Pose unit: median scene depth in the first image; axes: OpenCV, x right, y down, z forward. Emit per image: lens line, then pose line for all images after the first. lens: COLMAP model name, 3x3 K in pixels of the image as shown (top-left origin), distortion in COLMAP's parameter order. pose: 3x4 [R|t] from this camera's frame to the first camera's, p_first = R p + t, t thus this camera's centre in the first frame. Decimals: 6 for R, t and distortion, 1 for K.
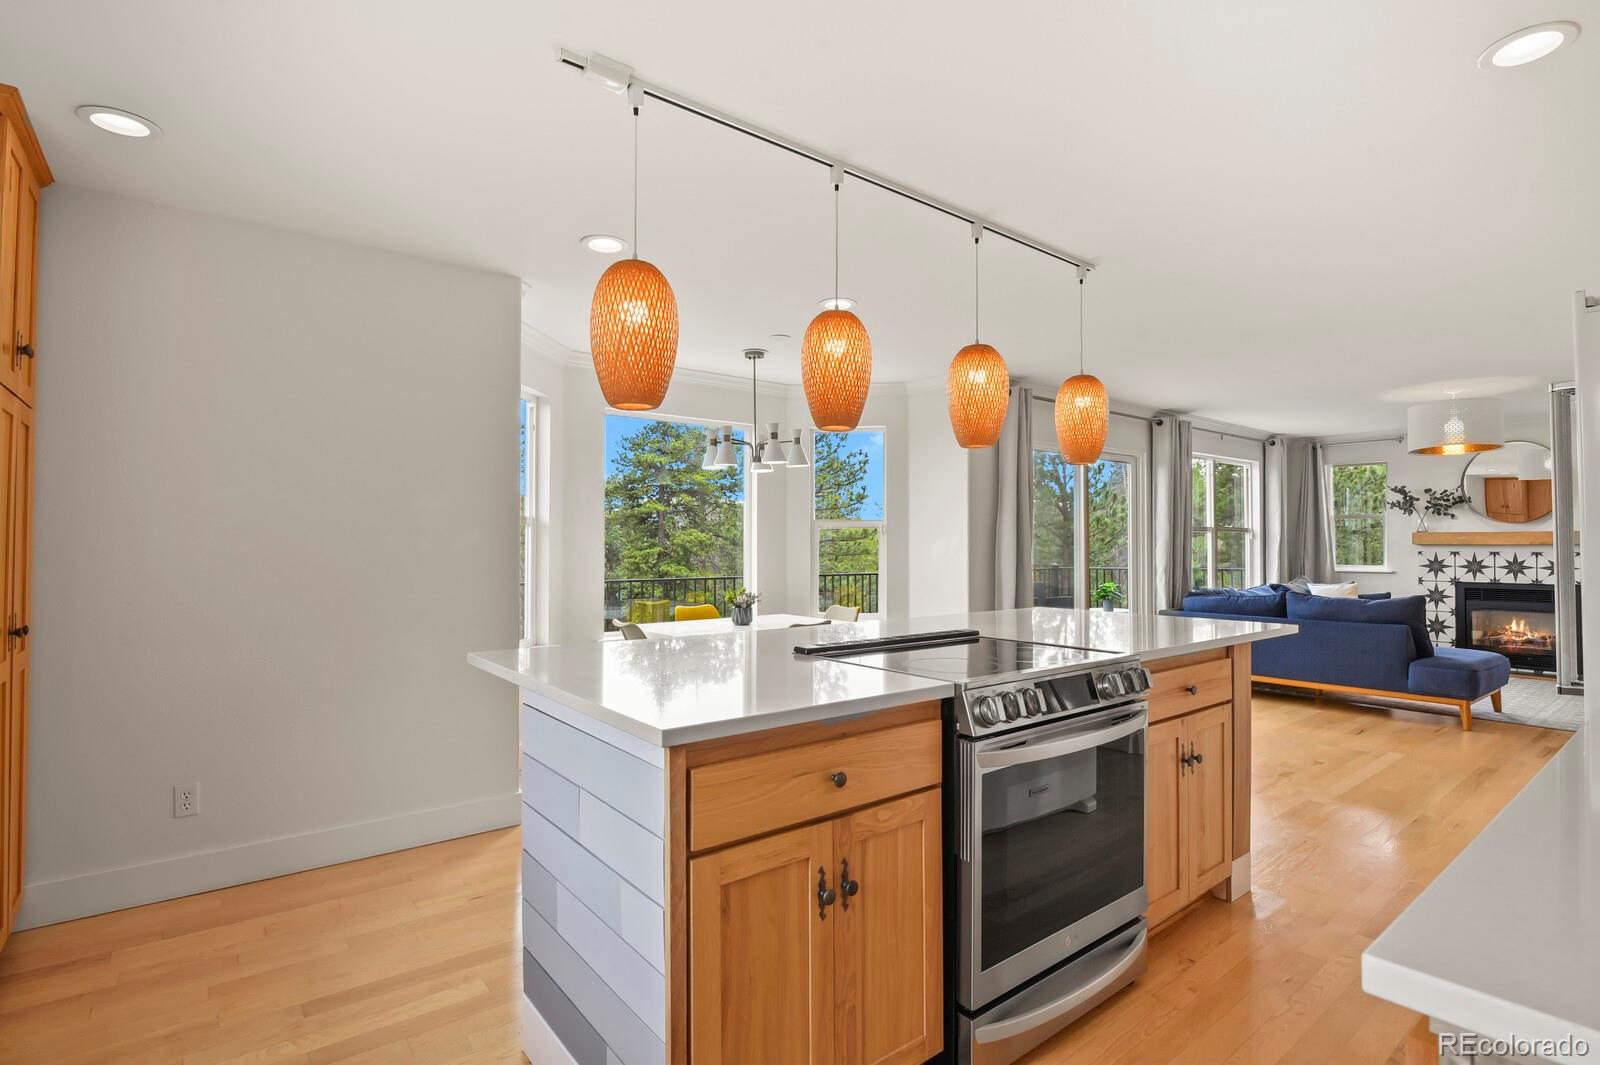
lens RADIAL K [[783.4, 0, 803.2], [0, 783.4, 534.8], [0, 0, 1]] dist [-0.010557, -0.003750]
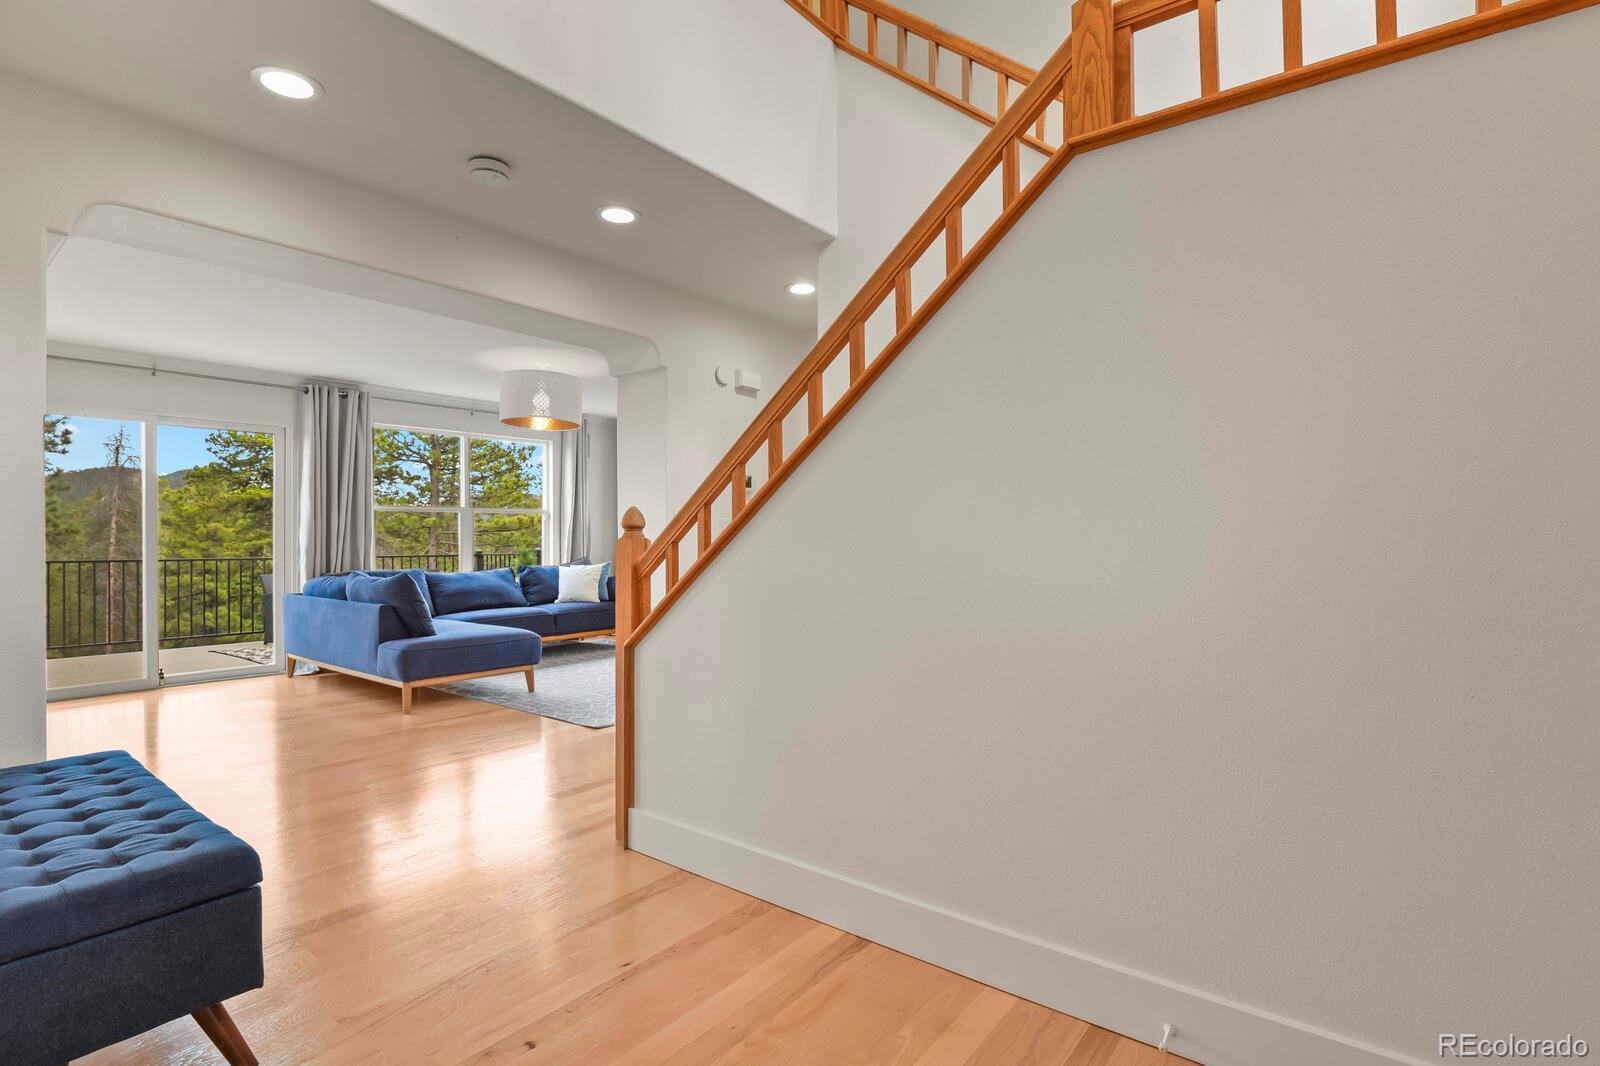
lens RADIAL K [[783.4, 0, 810.8], [0, 783.4, 534.5], [0, 0, 1]] dist [-0.010557, -0.003750]
pose [[0.972556, -0.002049, 0.232659, 0.719132], [0.000252, 0.999970, 0.007751, 0.016960], [-0.232668, -0.007479, 0.972528, -0.029107]]
